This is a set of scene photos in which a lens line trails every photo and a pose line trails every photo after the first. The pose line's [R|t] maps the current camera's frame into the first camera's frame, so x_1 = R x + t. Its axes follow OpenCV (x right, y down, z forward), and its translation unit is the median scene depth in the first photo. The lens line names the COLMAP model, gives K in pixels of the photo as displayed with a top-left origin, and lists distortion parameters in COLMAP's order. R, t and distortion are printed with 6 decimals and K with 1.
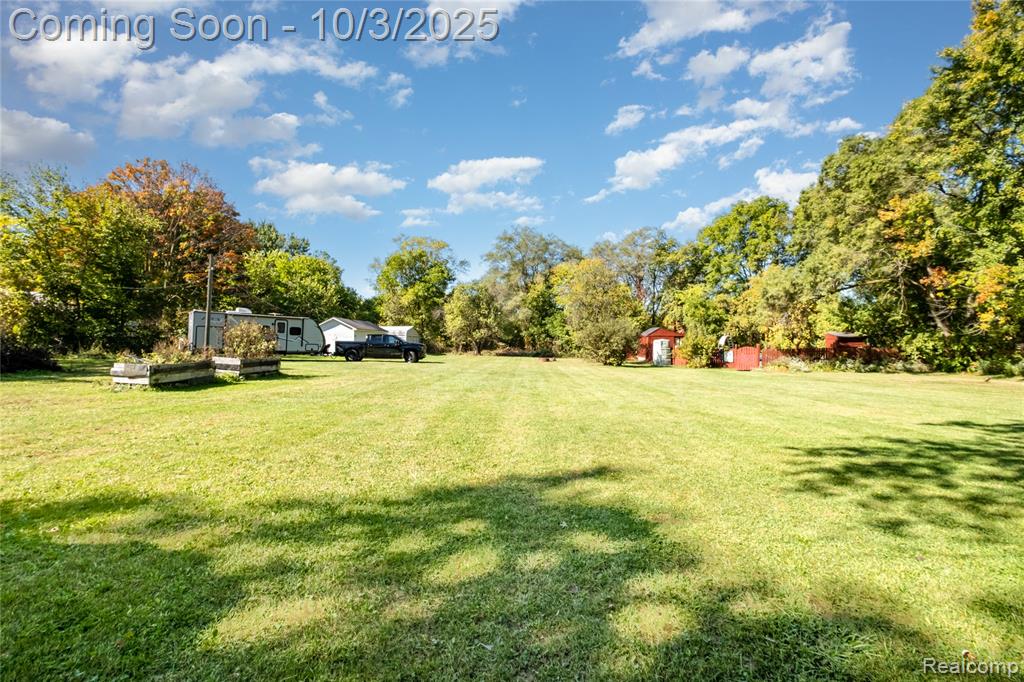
lens RADIAL K [[439.5, 0, 511.2], [0, 439.5, 341.6], [0, 0, 1]] dist [0.000865, 0.000028]
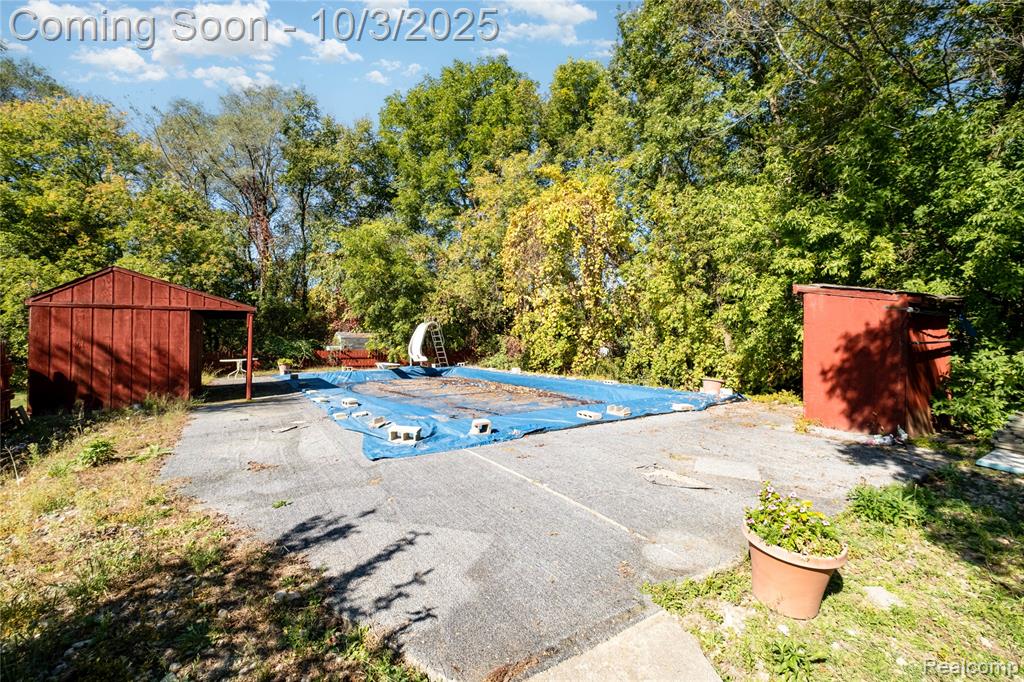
lens RADIAL K [[439.5, 0, 511.7], [0, 439.5, 336.5], [0, 0, 1]] dist [0.000865, 0.000028]
pose [[0.836111, -0.004361, 0.548544, 0.277840], [0.005758, 0.999983, -0.000827, 0.000789], [-0.548531, 0.003850, 0.836121, 0.514996]]
